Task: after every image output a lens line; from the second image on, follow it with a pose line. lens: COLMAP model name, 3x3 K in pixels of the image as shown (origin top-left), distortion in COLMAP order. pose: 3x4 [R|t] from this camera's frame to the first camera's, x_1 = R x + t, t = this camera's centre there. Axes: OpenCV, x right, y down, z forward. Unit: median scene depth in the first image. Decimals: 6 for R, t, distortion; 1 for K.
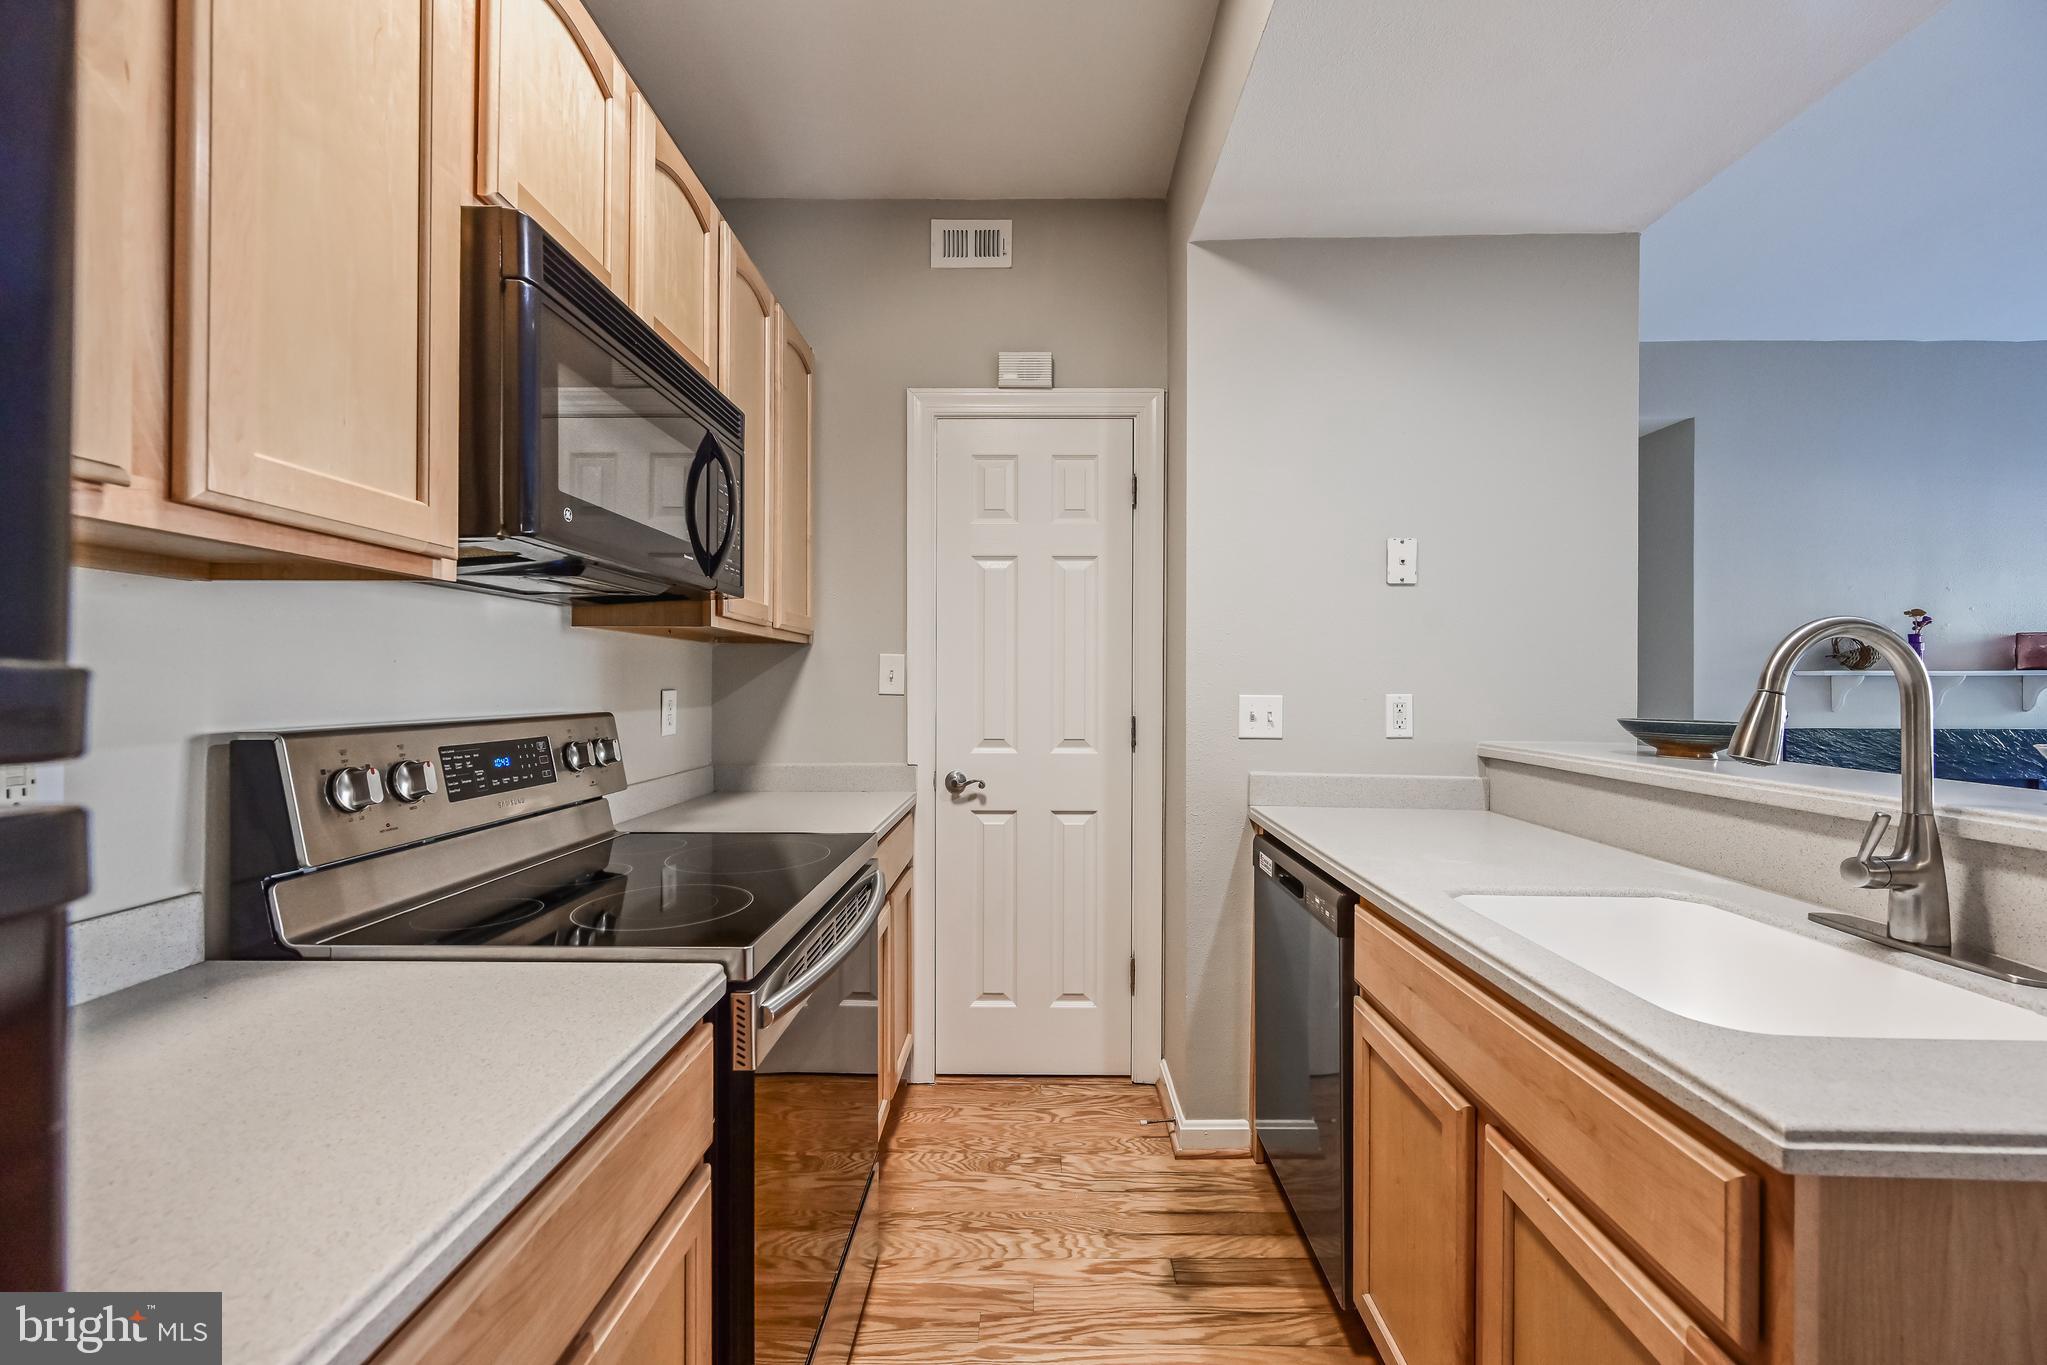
lens RADIAL K [[804.8, 0, 1028.1], [0, 804.8, 685.2], [0, 0, 1]] dist [0.001129, -0.000062]
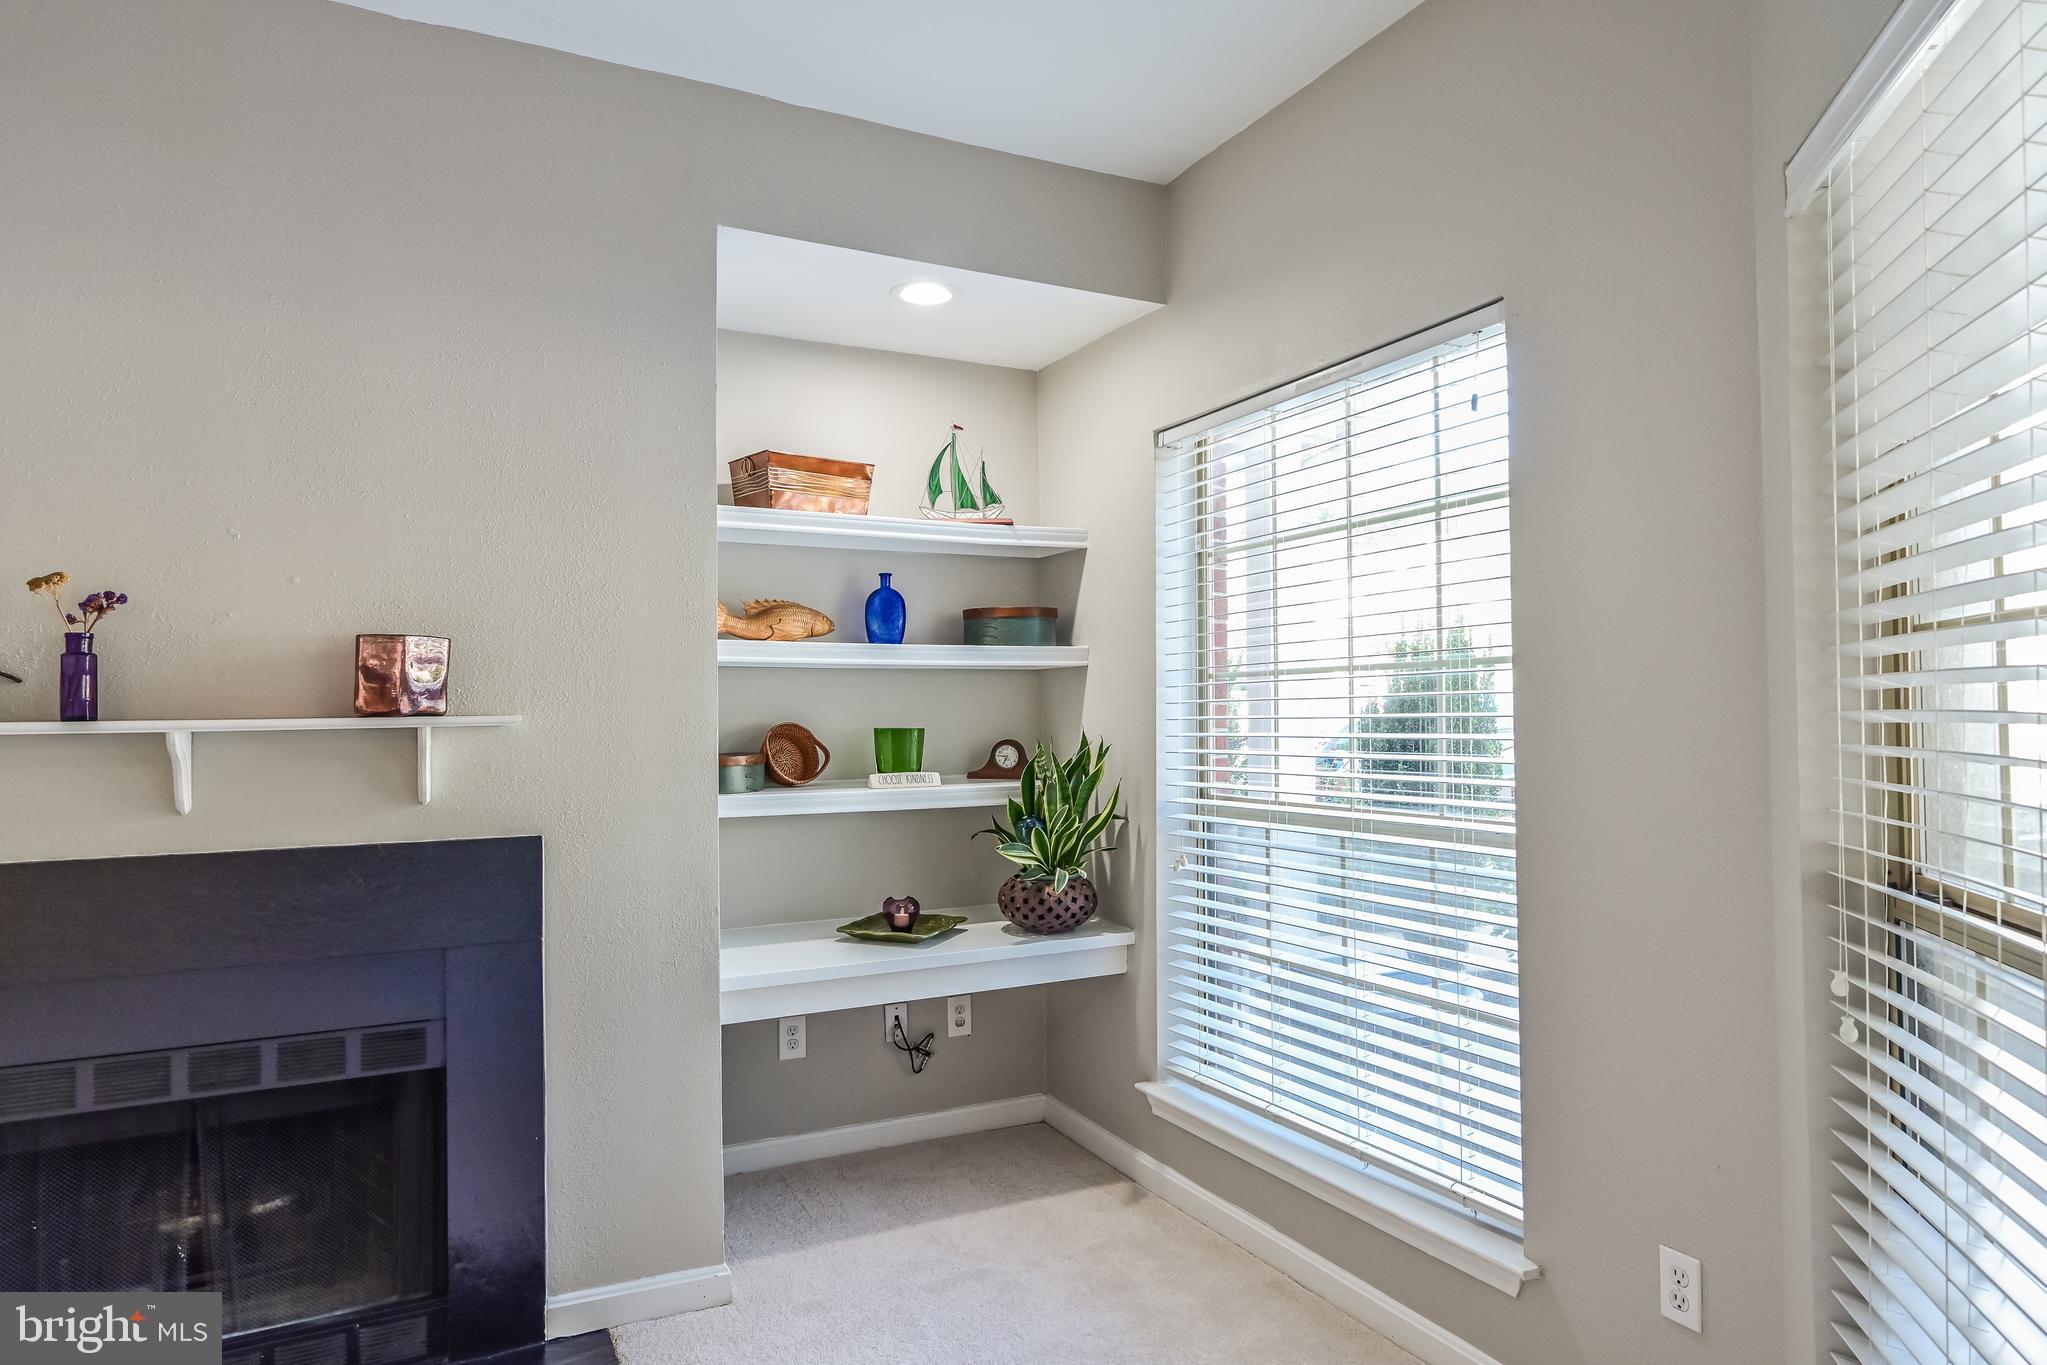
lens RADIAL K [[1209.7, 0, 1018.0], [0, 1209.7, 683.8], [0, 0, 1]] dist [-0.002155, 0.000755]
pose [[0.888508, -0.000180, 0.458862, 2.027015], [0.012521, 0.999637, -0.023853, -0.026422], [-0.458691, 0.026939, 0.888188, 0.364734]]
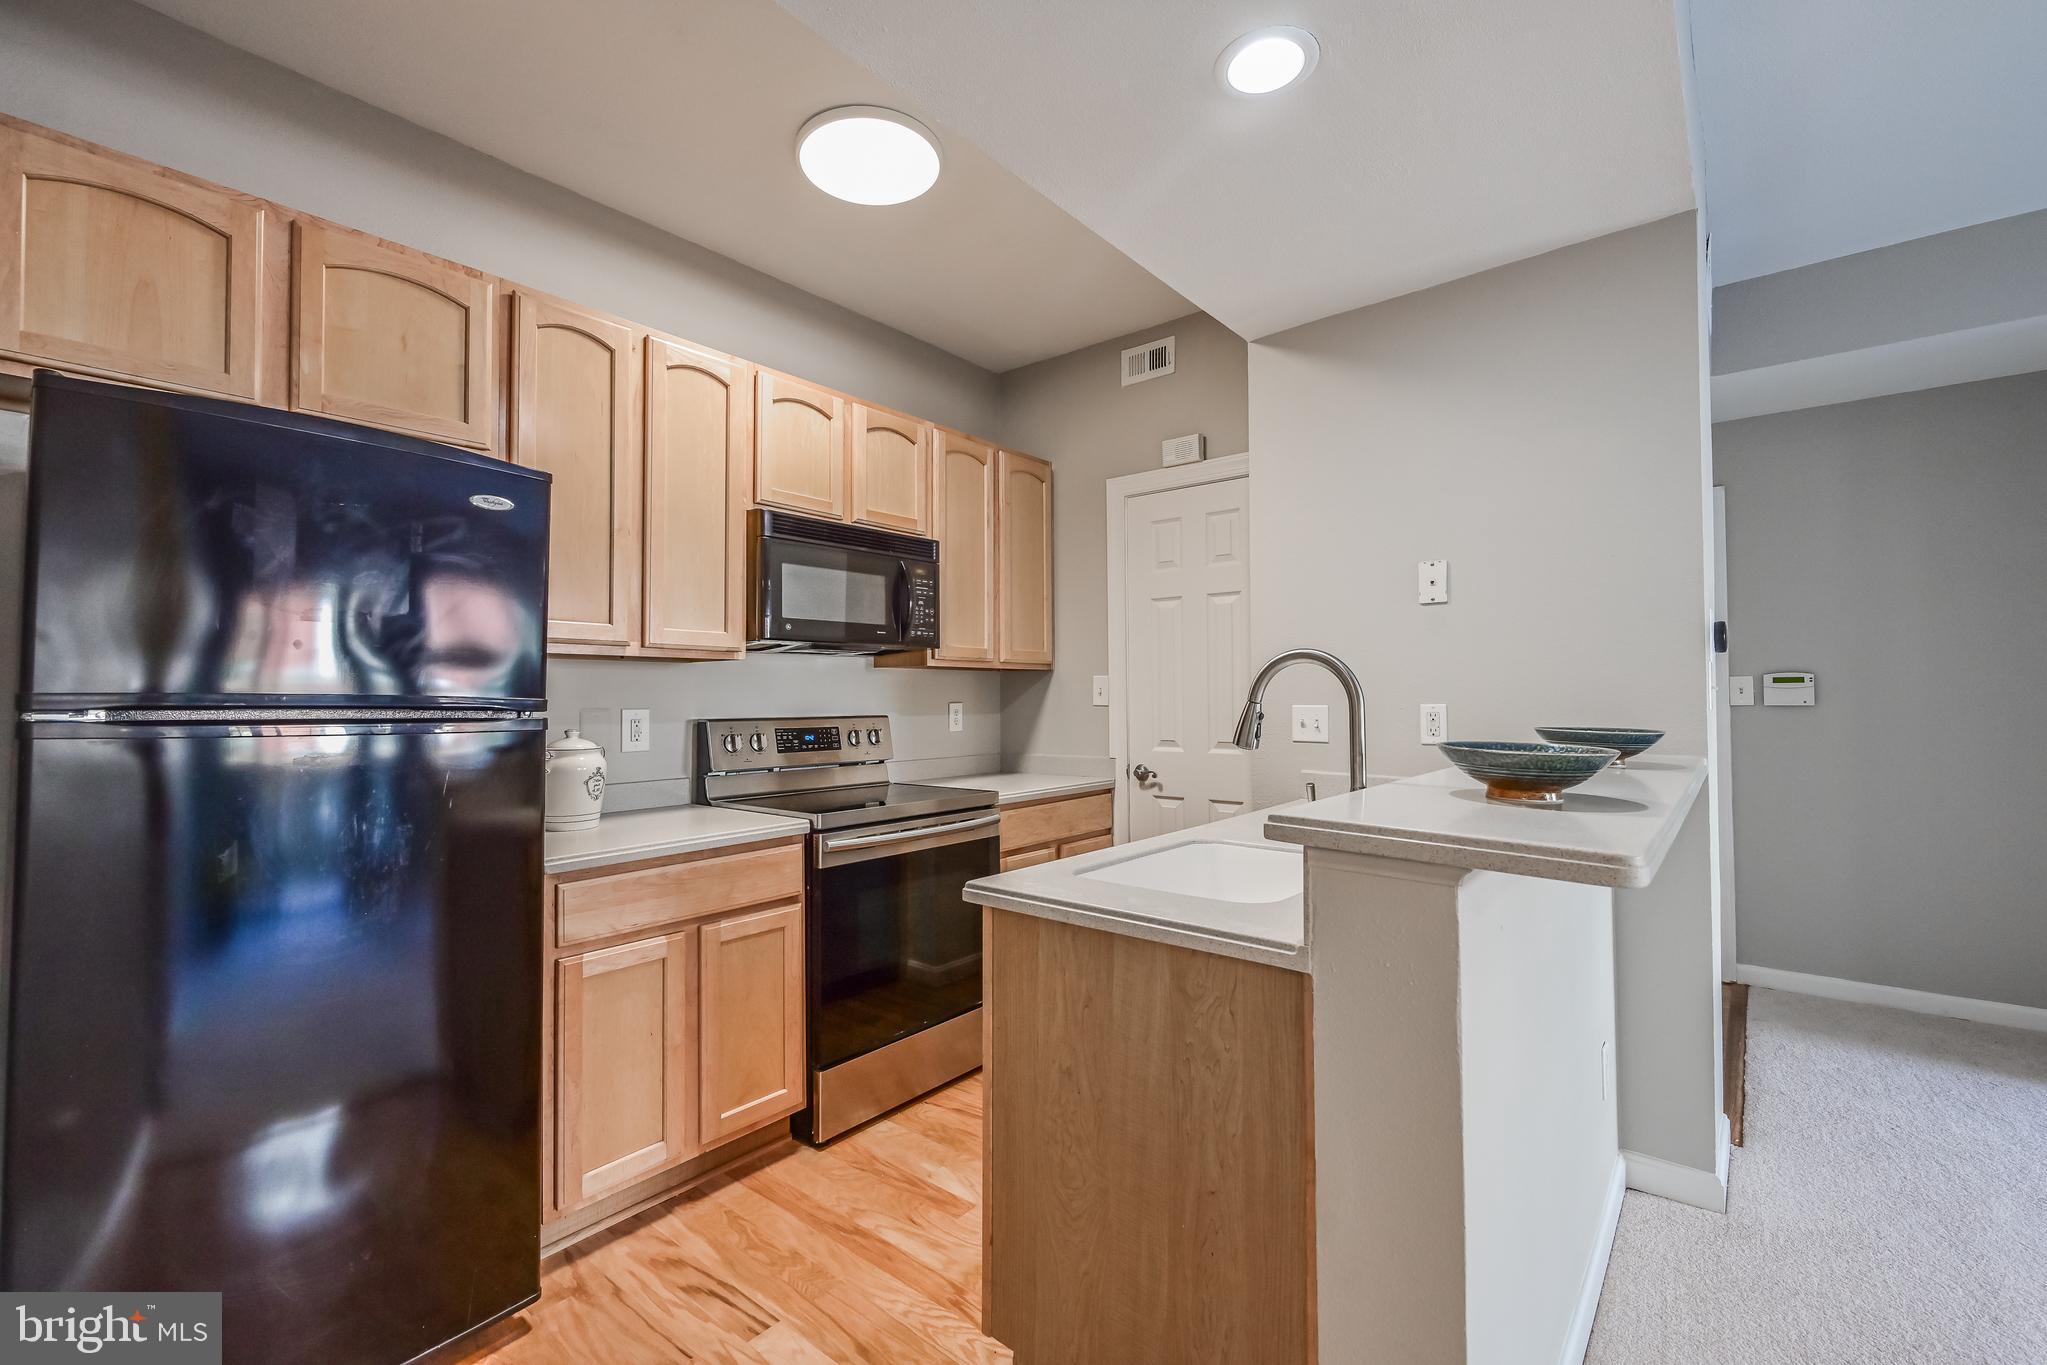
lens RADIAL K [[876.2, 0, 1025.6], [0, 876.2, 676.8], [0, 0, 1]] dist [-0.001188, 0.000088]
pose [[0.779379, -0.022151, -0.626161, 0.774695], [0.006729, 0.999613, -0.026987, 0.002249], [0.626517, 0.016820, 0.779226, -0.268335]]
